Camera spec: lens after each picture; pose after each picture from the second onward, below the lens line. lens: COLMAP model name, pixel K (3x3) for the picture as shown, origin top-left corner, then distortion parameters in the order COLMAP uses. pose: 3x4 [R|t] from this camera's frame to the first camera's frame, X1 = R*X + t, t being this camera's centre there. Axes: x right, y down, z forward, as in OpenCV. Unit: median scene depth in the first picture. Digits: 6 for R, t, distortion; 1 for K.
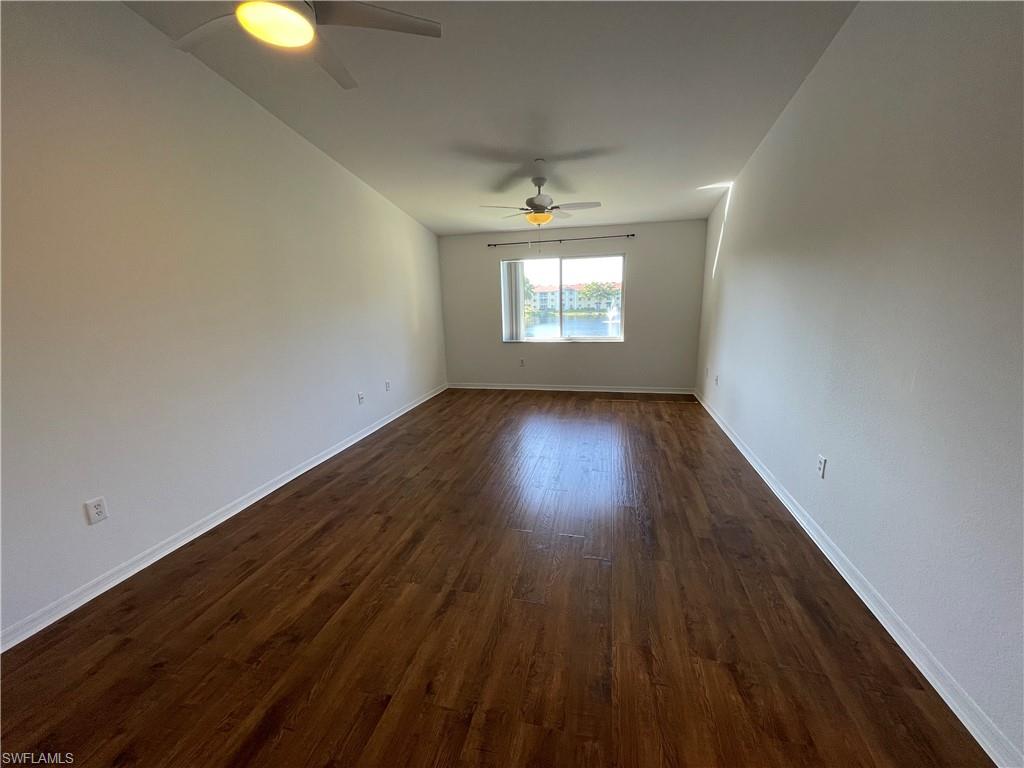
lens RADIAL K [[414.2, 0, 507.2], [0, 414.2, 385.2], [0, 0, 1]] dist [-0.000152, -0.000191]
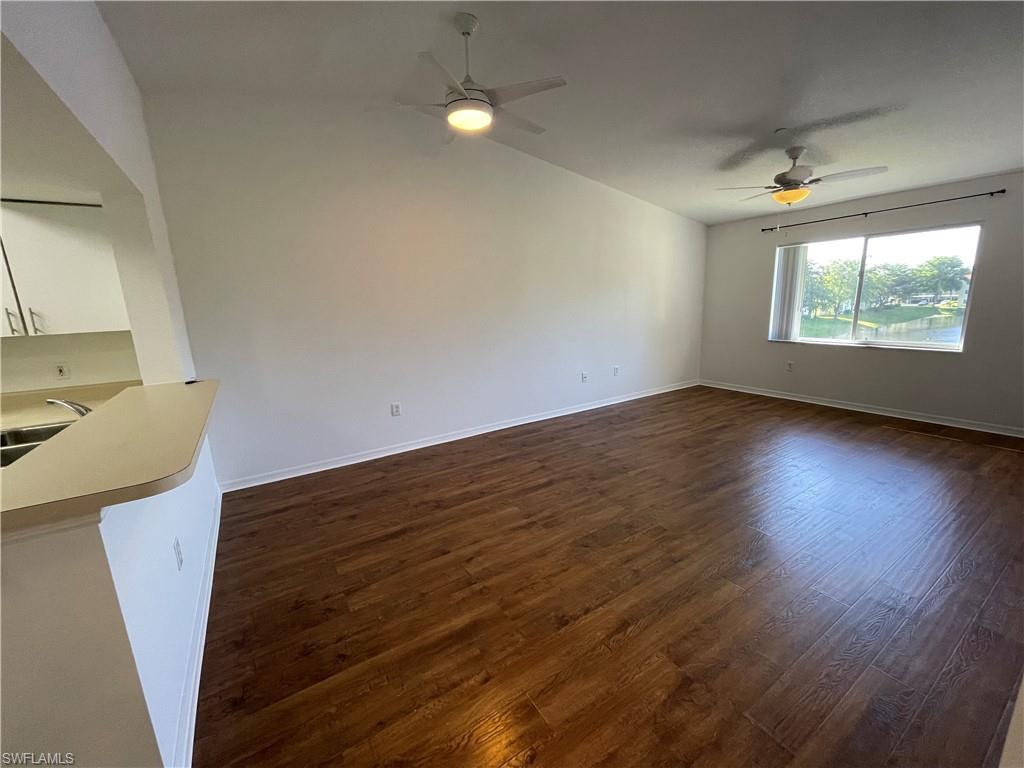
lens RADIAL K [[414.3, 0, 512.0], [0, 414.3, 384.0], [0, 0, 1]] dist [0.002794, 0.000067]
pose [[0.719959, 0.142097, -0.679314, 0.286378], [-0.133697, 0.988878, 0.065154, 0.001048], [0.681017, 0.043914, 0.730950, 0.000769]]
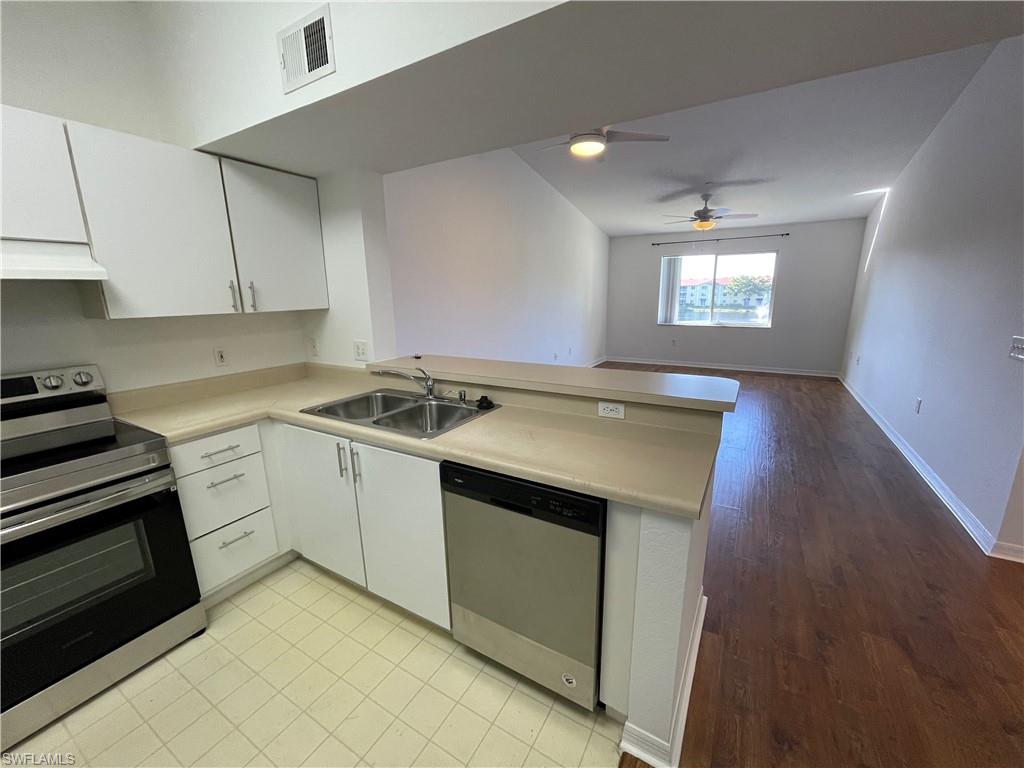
lens RADIAL K [[414.2, 0, 507.2], [0, 414.2, 385.2], [0, 0, 1]] dist [-0.000152, -0.000191]
pose [[0.954385, 0.080307, -0.287575, -0.093134], [-0.075856, 0.996764, 0.026608, 0.102644], [0.288781, -0.003581, 0.957389, -0.399515]]
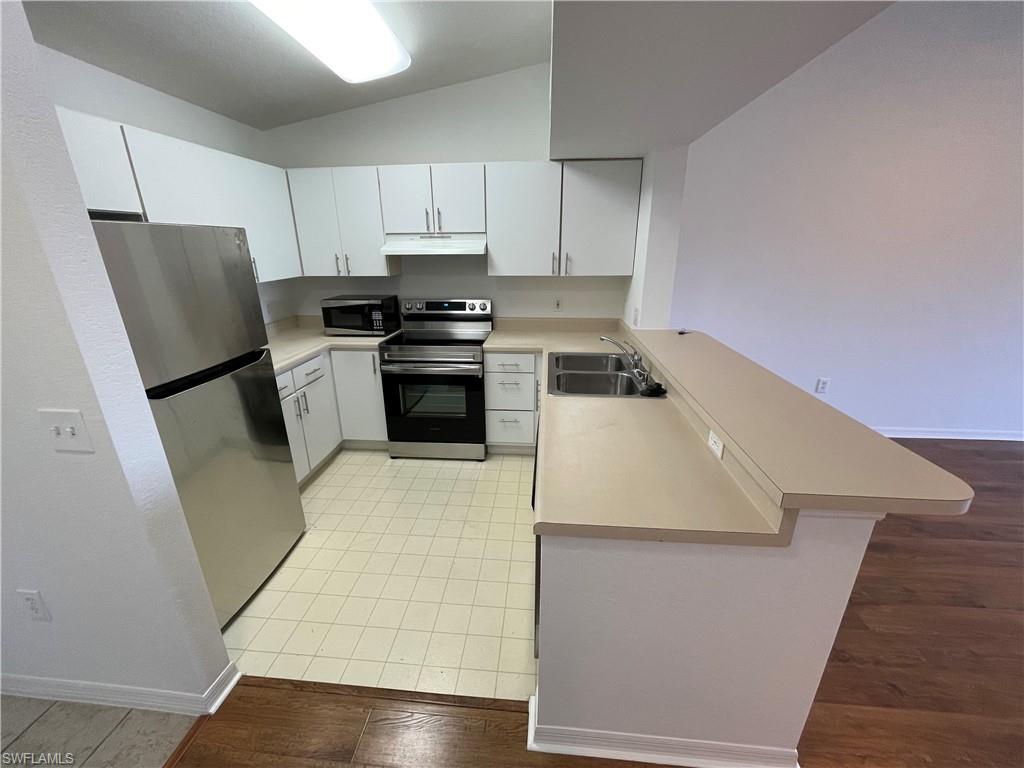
lens RADIAL K [[414.2, 0, 507.2], [0, 414.2, 385.2], [0, 0, 1]] dist [-0.000152, -0.000191]
pose [[0.143843, 0.349439, -0.925852, 0.134856], [-0.210312, 0.925004, 0.316444, 0.025961], [0.966994, 0.149200, 0.206547, -0.224611]]
